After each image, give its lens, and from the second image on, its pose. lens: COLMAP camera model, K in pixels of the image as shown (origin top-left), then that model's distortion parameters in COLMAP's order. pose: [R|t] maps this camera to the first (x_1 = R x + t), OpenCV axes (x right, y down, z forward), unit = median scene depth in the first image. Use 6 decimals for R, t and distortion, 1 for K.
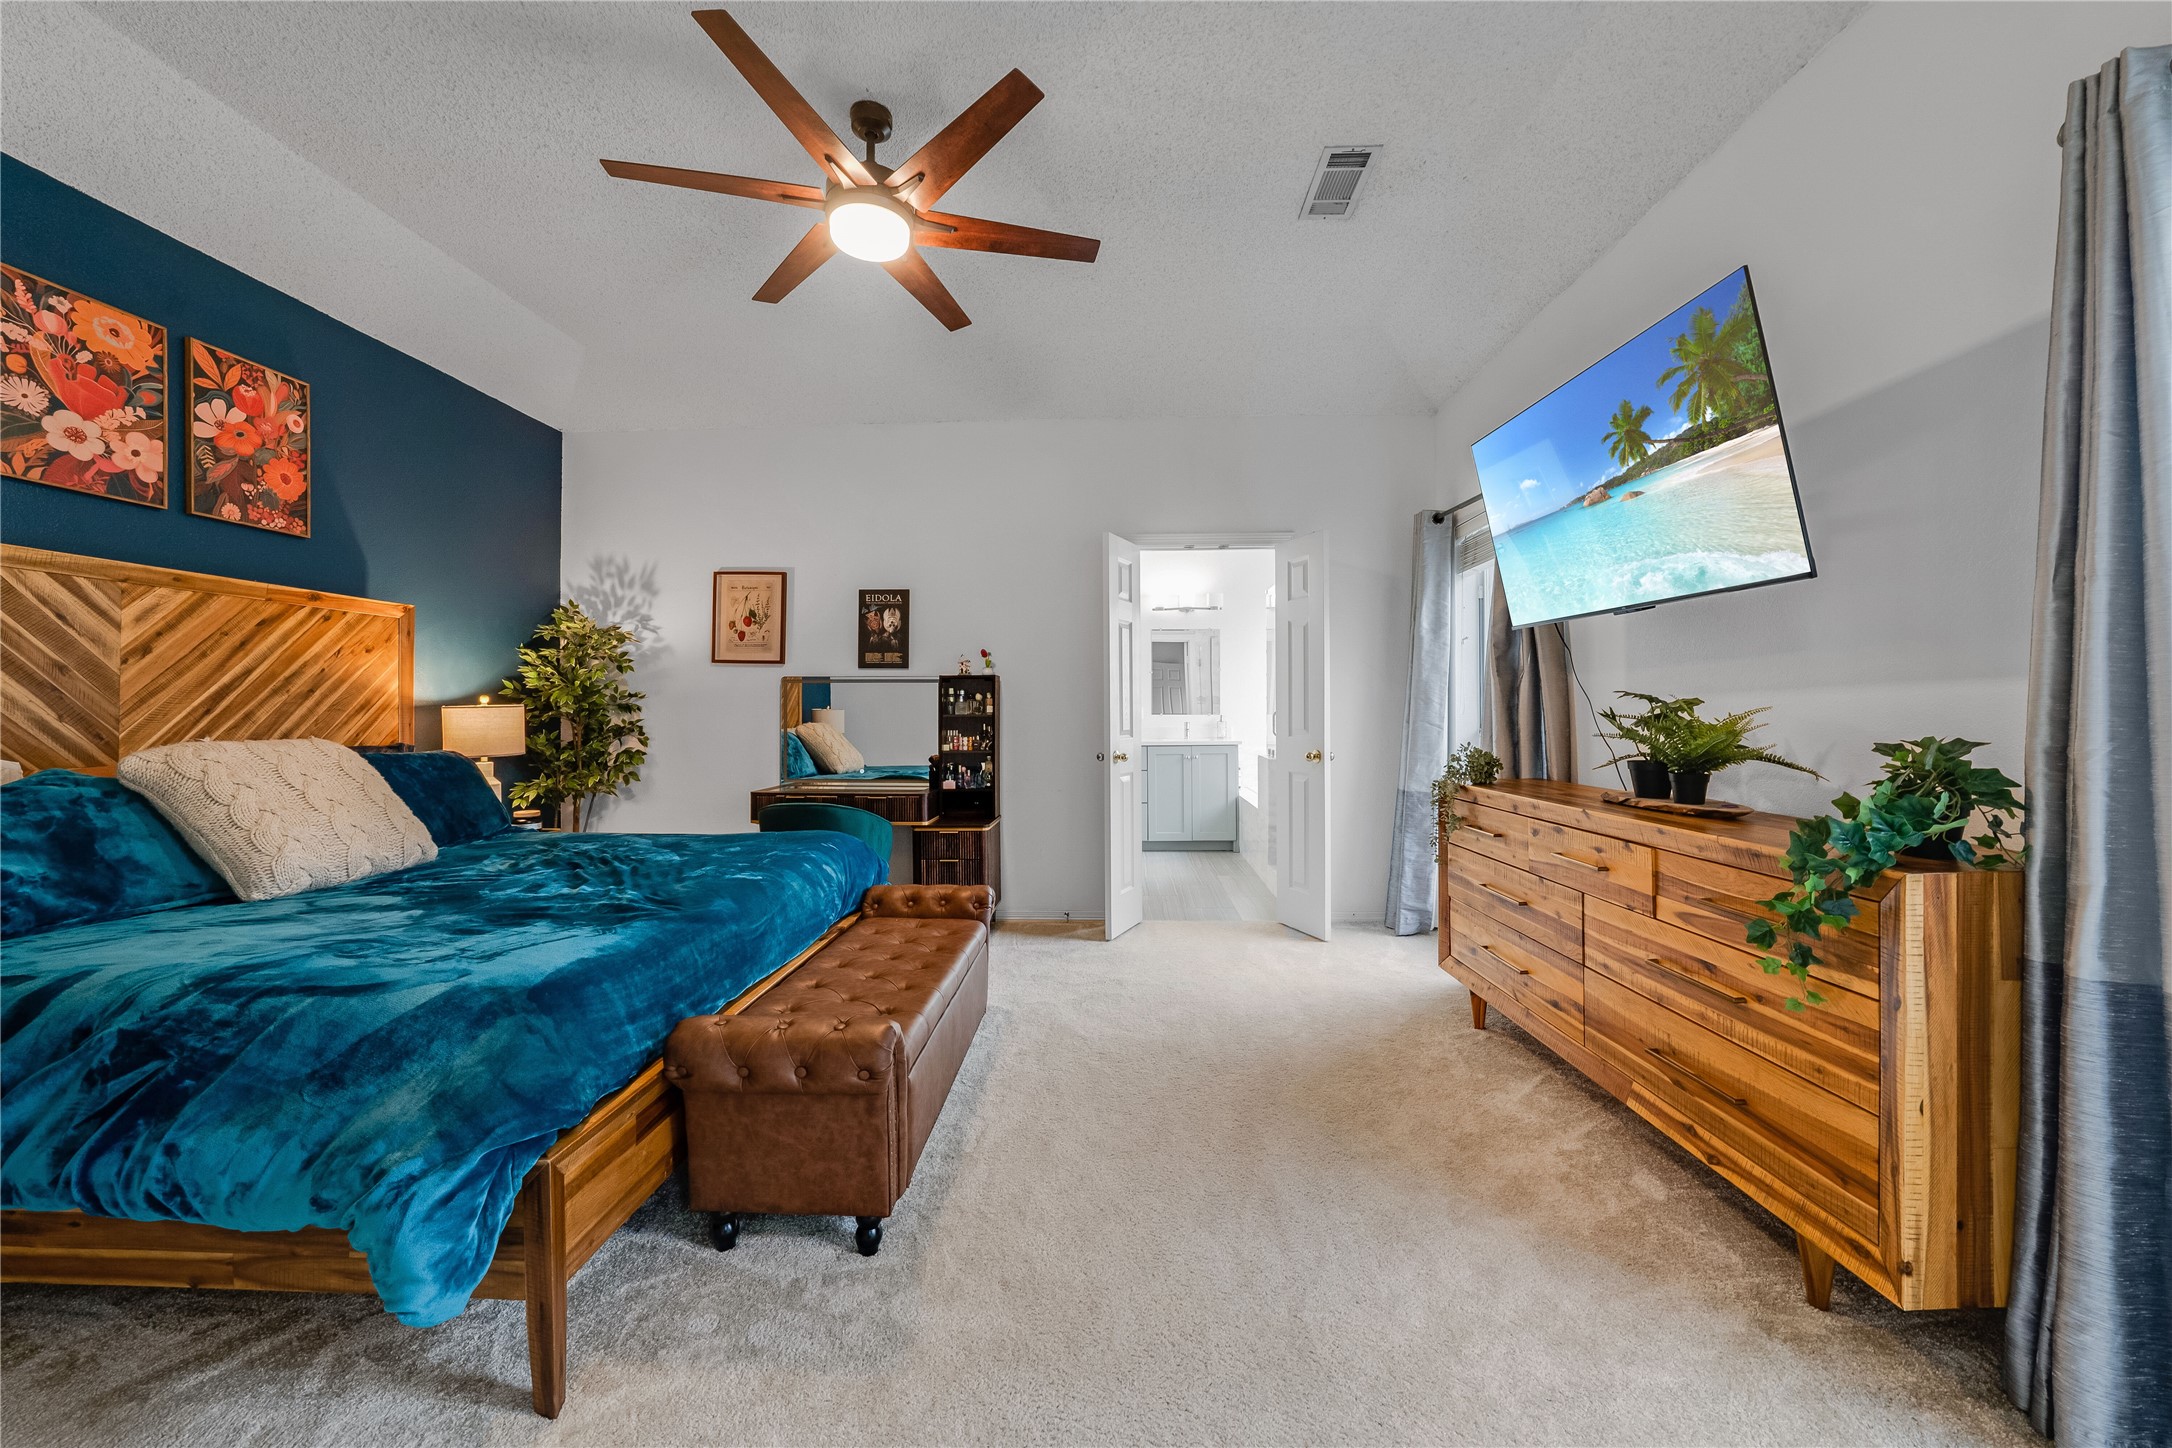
lens RADIAL K [[781.3, 0, 1079.8], [0, 781.3, 714.7], [0, 0, 1]] dist [-0.018248, 0.005721]
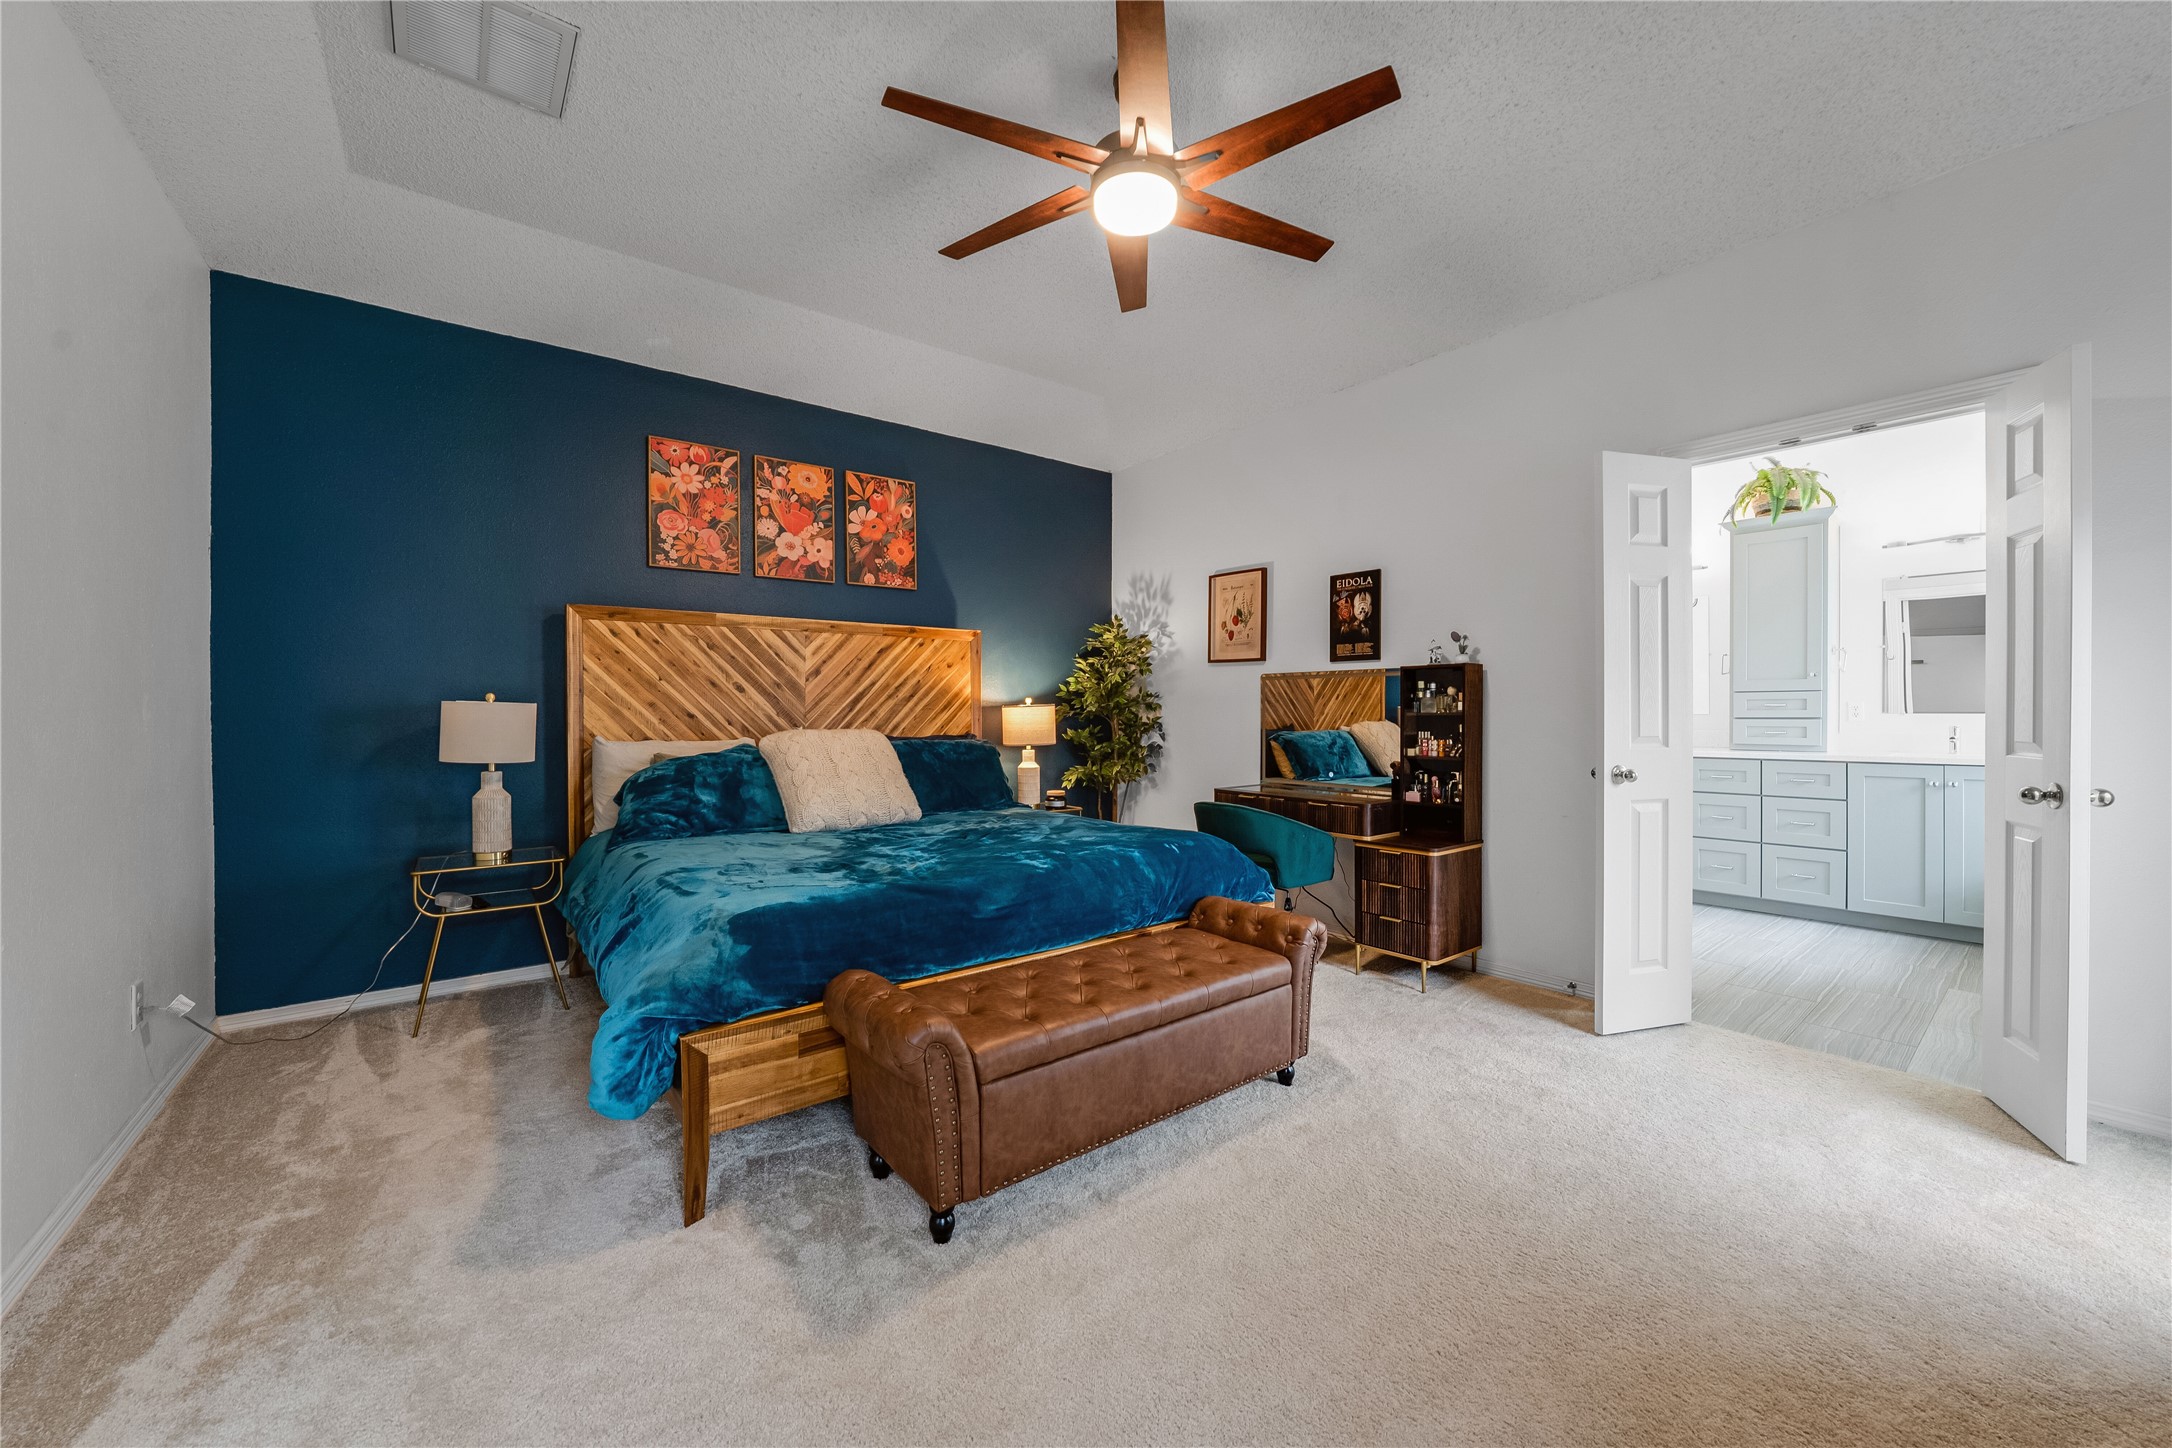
lens RADIAL K [[805.1, 0, 1106.6], [0, 805.1, 724.7], [0, 0, 1]] dist [-0.012541, 0.000076]
pose [[0.671327, 0.012301, -0.741060, 0.295326], [-0.001296, 0.999880, 0.015423, -0.000450], [0.741161, -0.009394, 0.671262, 0.209804]]
